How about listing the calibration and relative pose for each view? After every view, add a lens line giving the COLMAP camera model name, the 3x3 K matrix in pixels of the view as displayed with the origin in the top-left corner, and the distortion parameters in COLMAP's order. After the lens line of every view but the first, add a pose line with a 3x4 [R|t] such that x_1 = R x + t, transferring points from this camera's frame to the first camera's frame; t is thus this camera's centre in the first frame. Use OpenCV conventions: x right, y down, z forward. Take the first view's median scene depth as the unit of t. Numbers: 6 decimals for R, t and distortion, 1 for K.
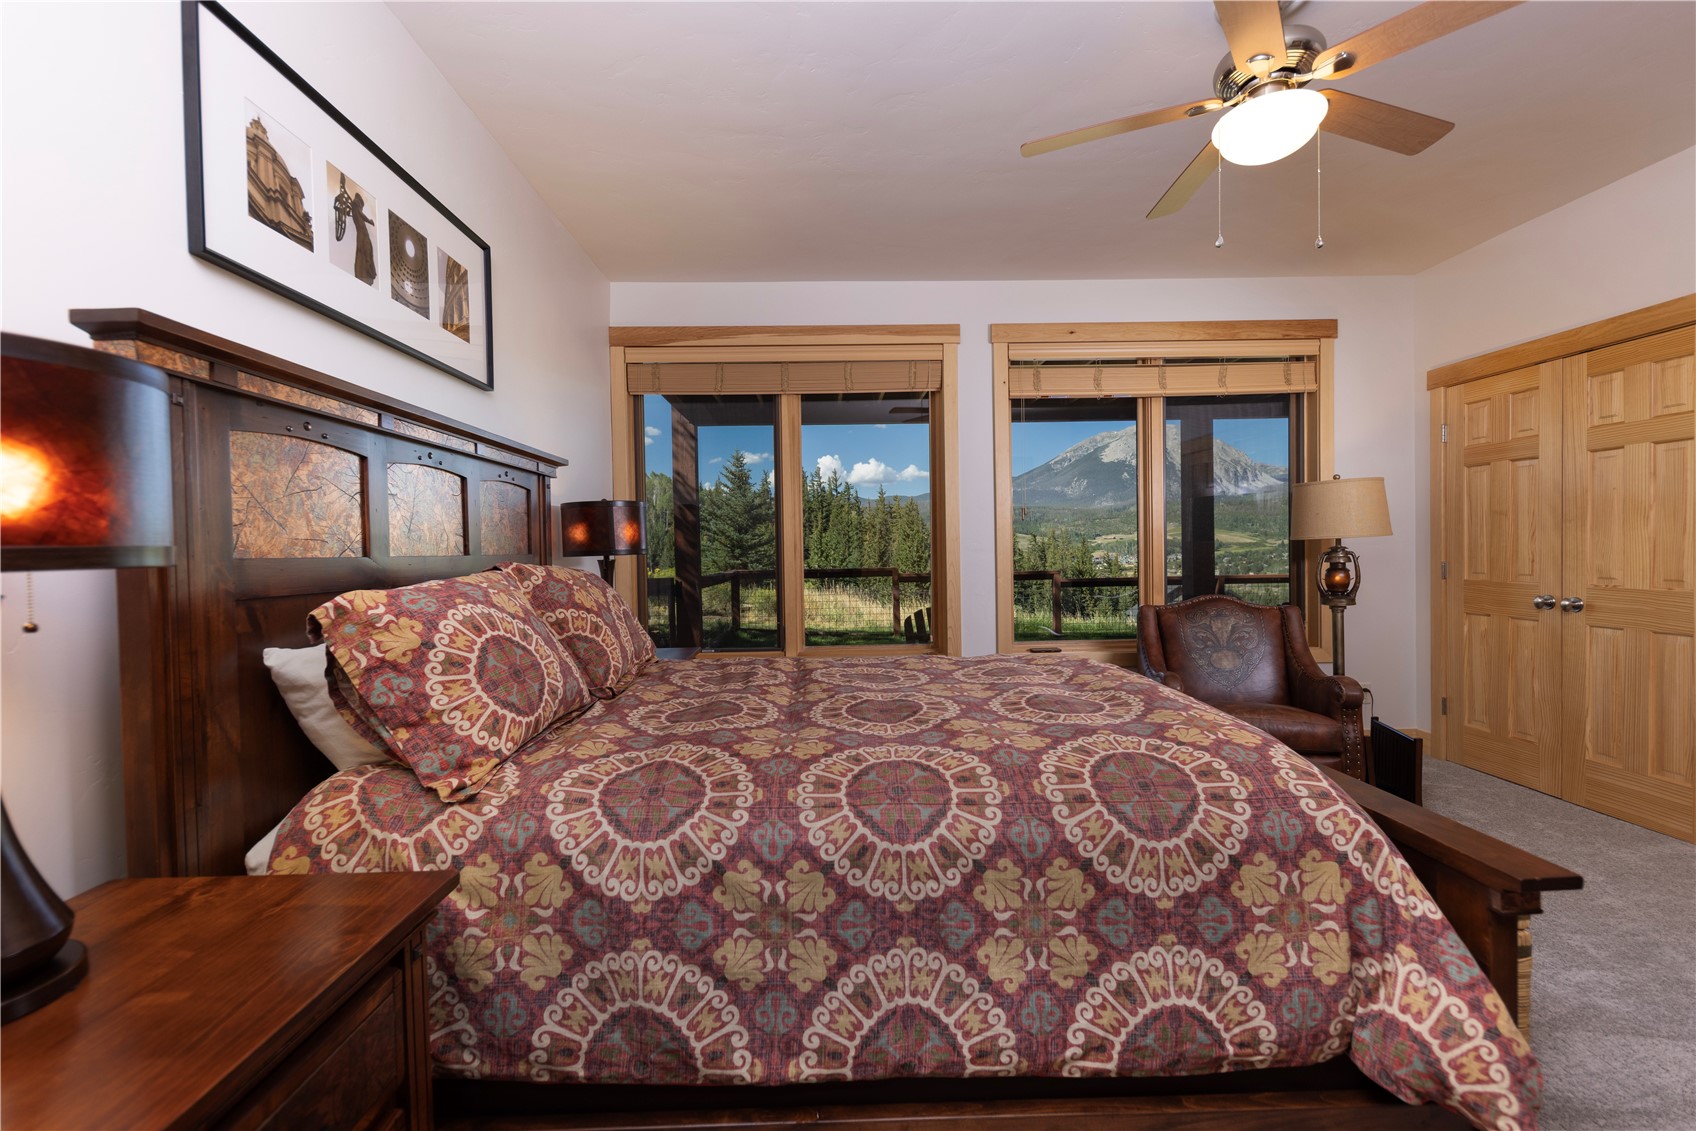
lens RADIAL K [[715.5, 0, 848.0], [0, 715.5, 565.5], [0, 0, 1]] dist [-0.000062, -0.000520]
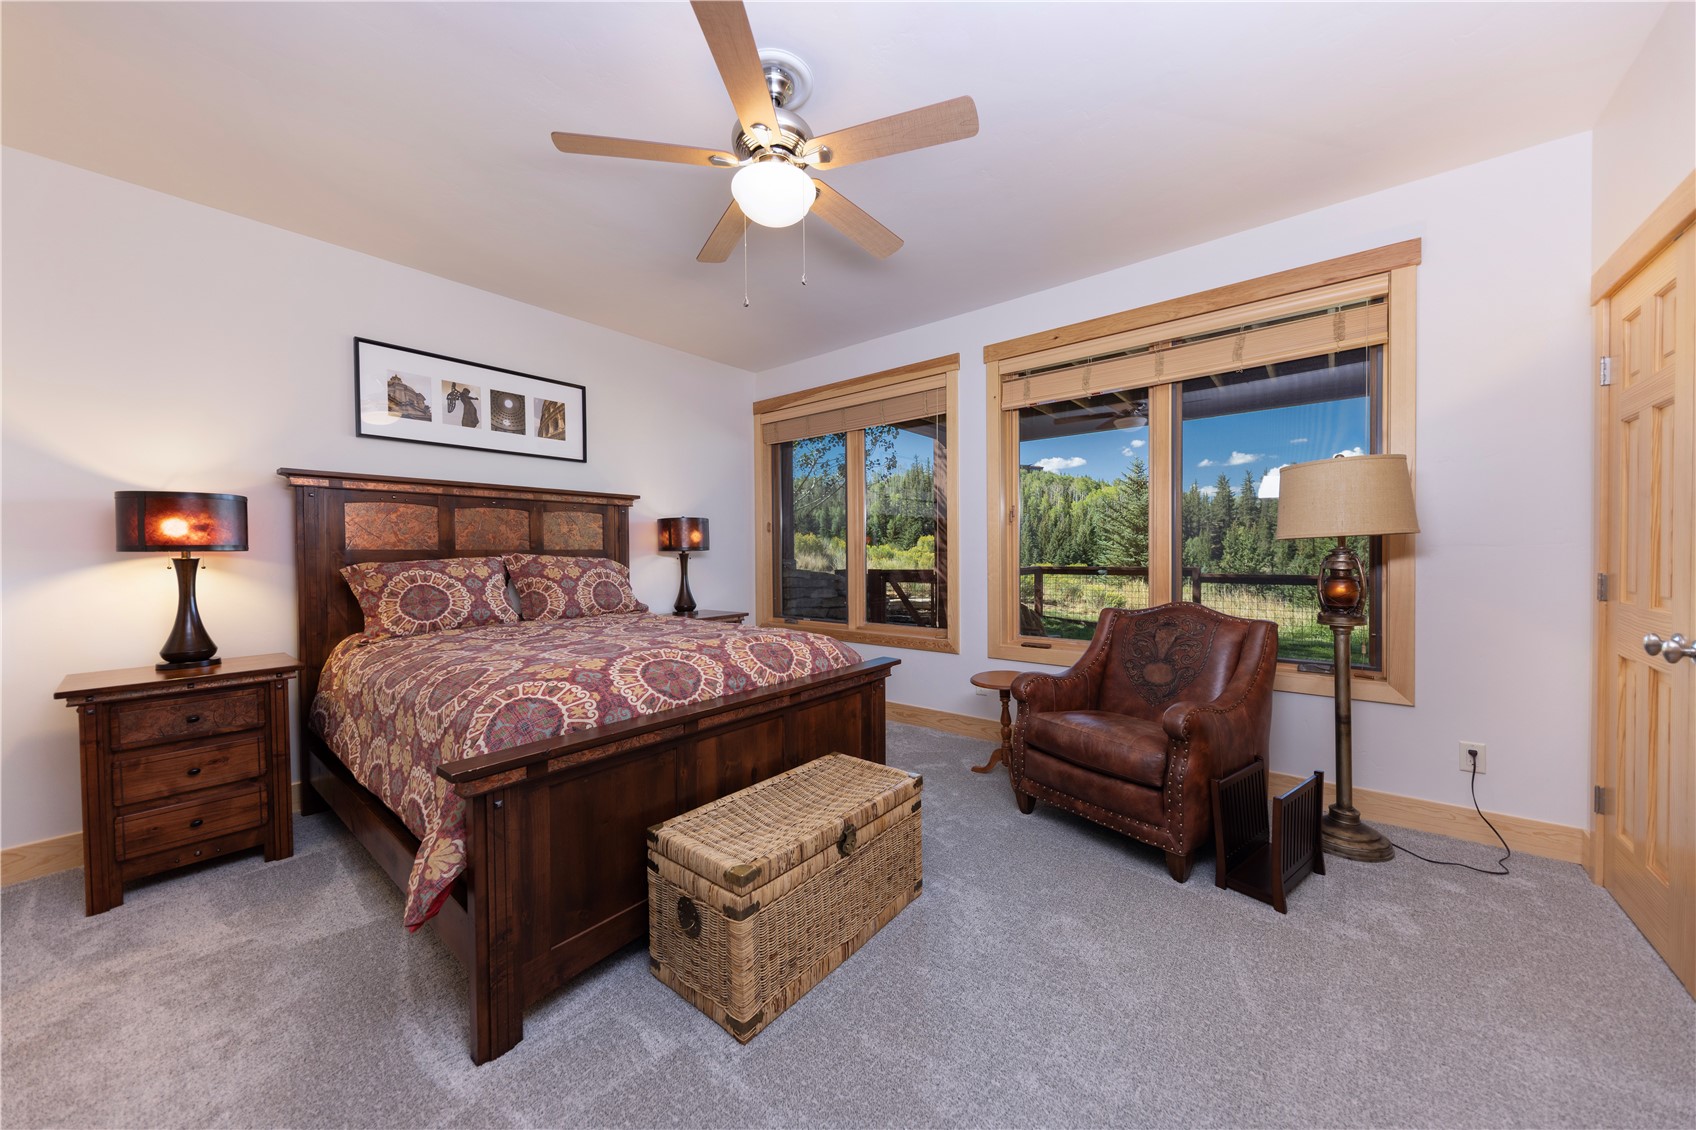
lens RADIAL K [[593.3, 0, 848.0], [0, 593.3, 565.0], [0, 0, 1]] dist [0.001763, 0.000031]
pose [[0.759805, 0.024659, -0.649683, 2.324500], [-0.020361, 0.999693, 0.014132, -0.024738], [0.649832, 0.002490, 0.760074, 0.581874]]
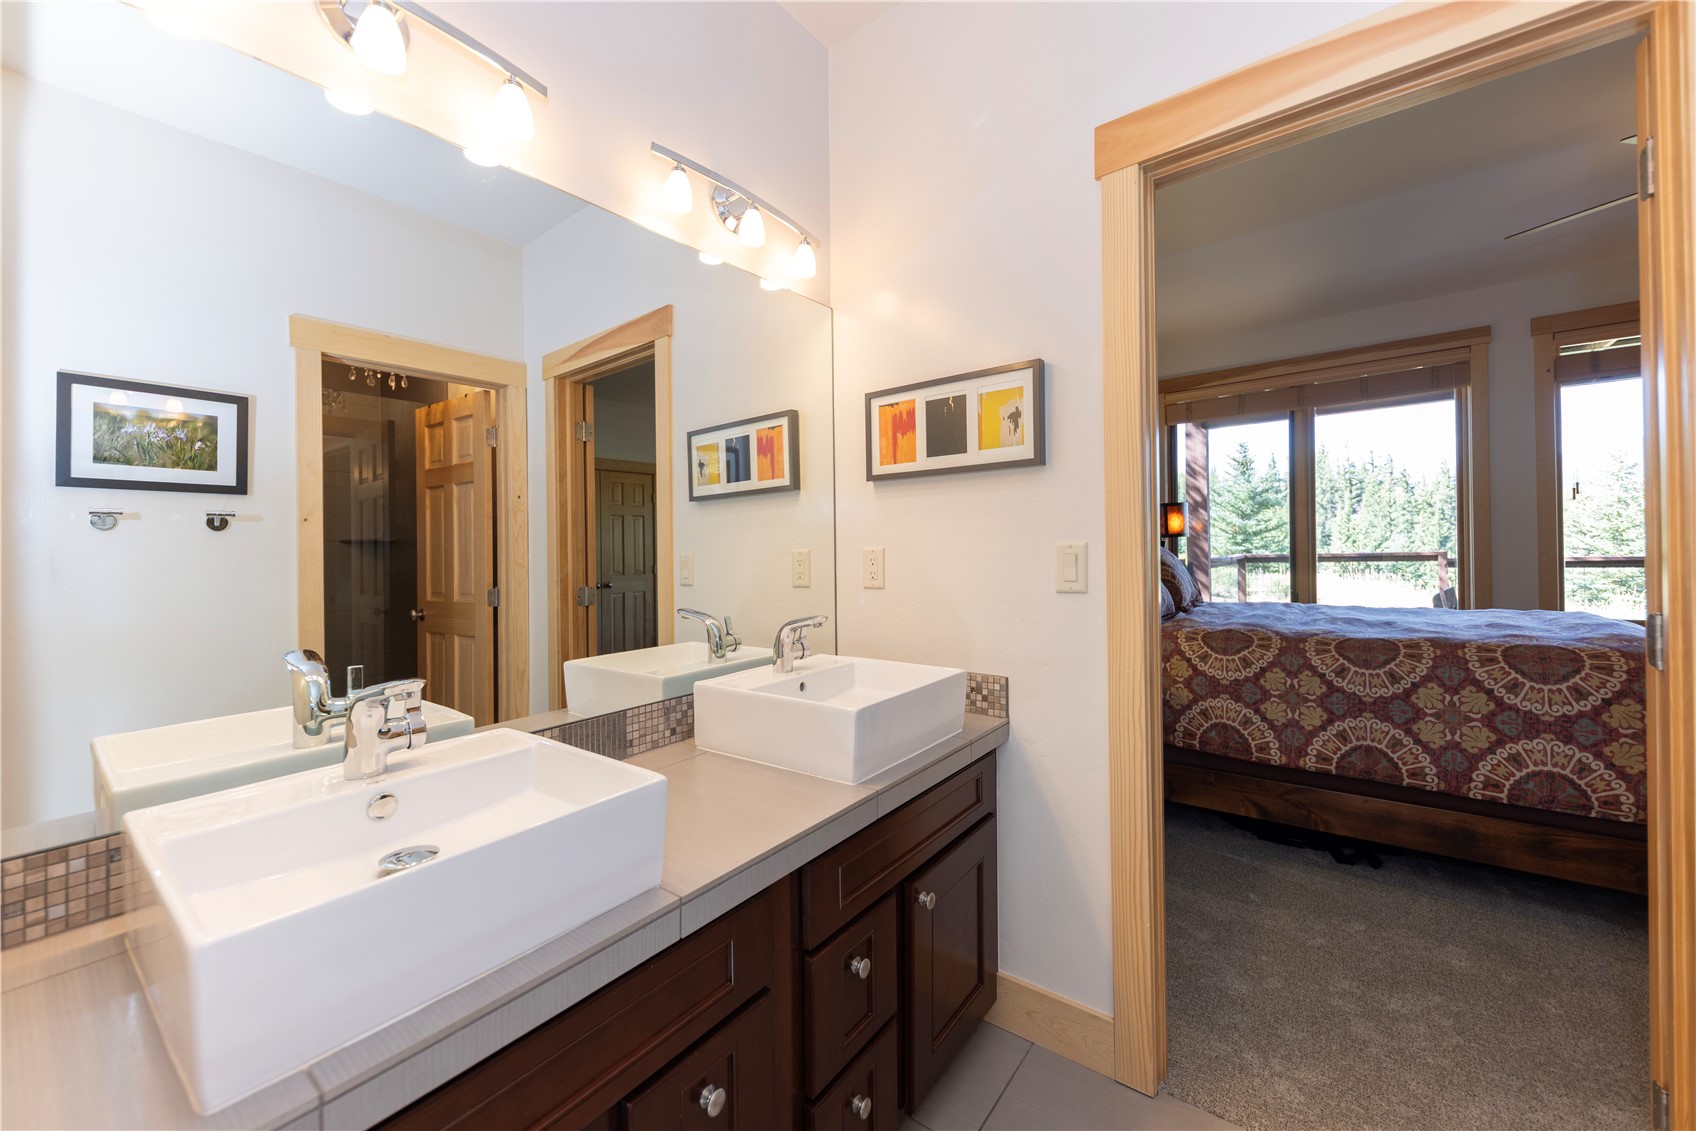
lens RADIAL K [[650.5, 0, 849.1], [0, 650.5, 554.9], [0, 0, 1]] dist [0.001179, -0.003623]
pose [[0.770493, 0.005314, -0.637426, 0.120425], [-0.003042, 0.999985, 0.004659, 0.051758], [0.637441, -0.001650, 0.770497, -1.426740]]
